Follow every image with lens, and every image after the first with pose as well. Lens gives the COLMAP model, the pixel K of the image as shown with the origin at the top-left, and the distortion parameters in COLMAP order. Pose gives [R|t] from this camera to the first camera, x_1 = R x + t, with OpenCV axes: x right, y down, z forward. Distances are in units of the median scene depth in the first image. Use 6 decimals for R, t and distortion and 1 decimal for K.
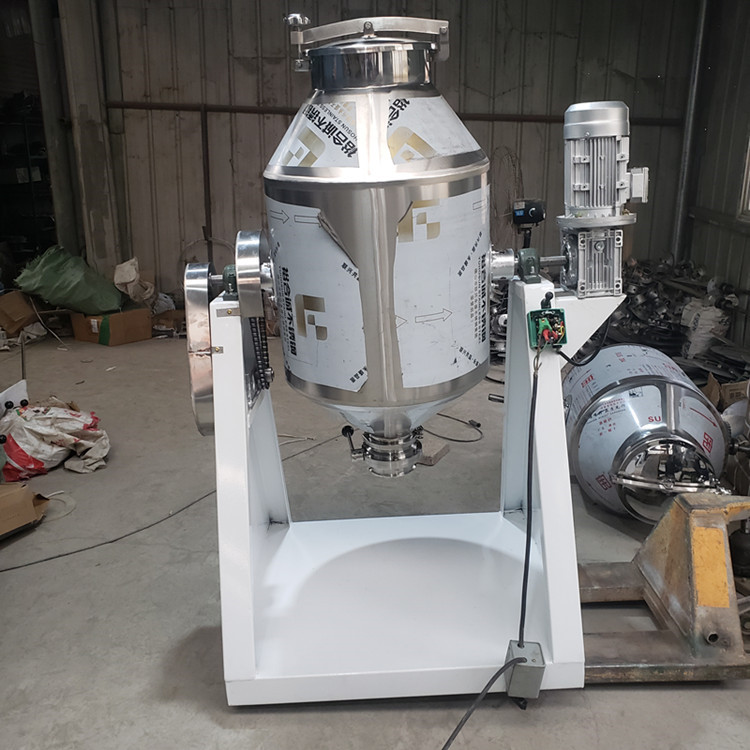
lens RADIAL K [[781.0, 0, 384.1], [0, 781.0, 355.6], [0, 0, 1]] dist [-0.002264, 0.000000]
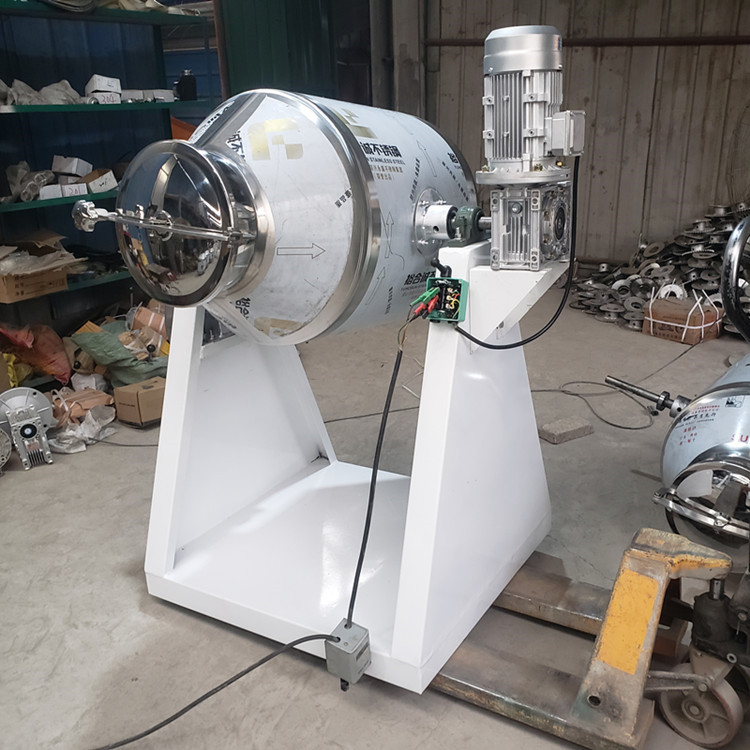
lens RADIAL K [[781.0, 0, 386.3], [0, 781.0, 383.1], [0, 0, 1]] dist [-0.002264, 0.000000]
pose [[0.850057, 0.173612, -0.497255, 0.533505], [-0.119524, 0.983067, 0.138902, -0.049982], [0.512950, -0.058641, 0.856413, 0.185421]]
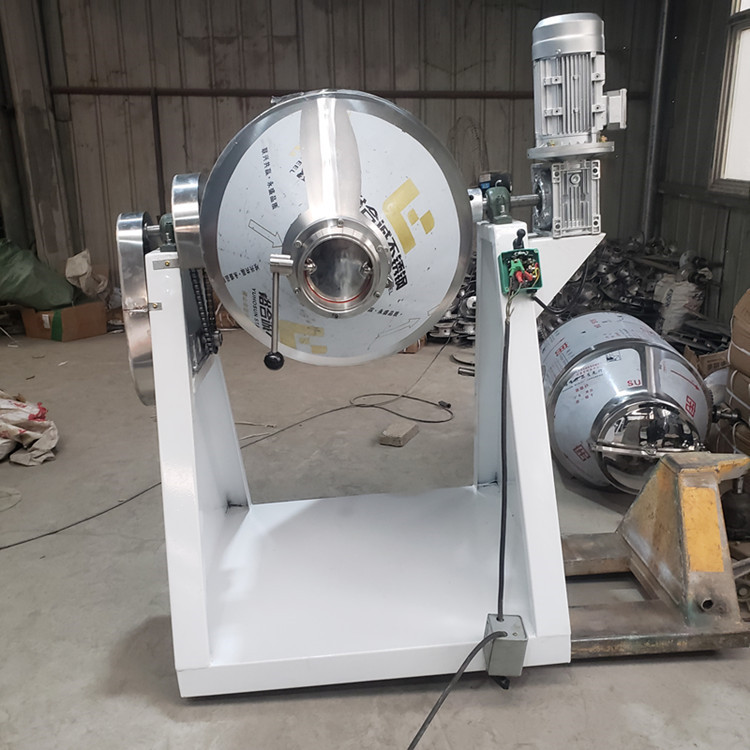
lens RADIAL K [[781.0, 0, 371.9], [0, 781.0, 375.0], [0, 0, 1]] dist [-0.002264, 0.000000]
pose [[0.999269, -0.030758, 0.022716, 0.011315], [0.030320, 0.999353, 0.019370, 0.055347], [-0.023297, -0.018667, 0.999554, 0.083975]]
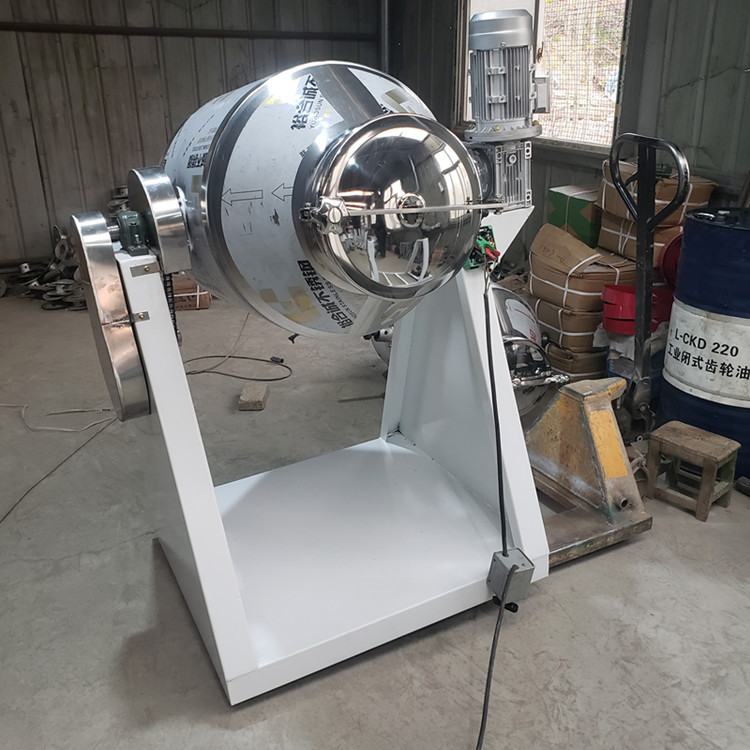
lens RADIAL K [[781.0, 0, 376.5], [0, 781.0, 368.3], [0, 0, 1]] dist [-0.002264, 0.000000]
pose [[0.898685, -0.173874, 0.402658, -0.297387], [0.129943, 0.982398, 0.134199, -0.028569], [-0.418905, -0.068280, 0.905459, 0.122802]]
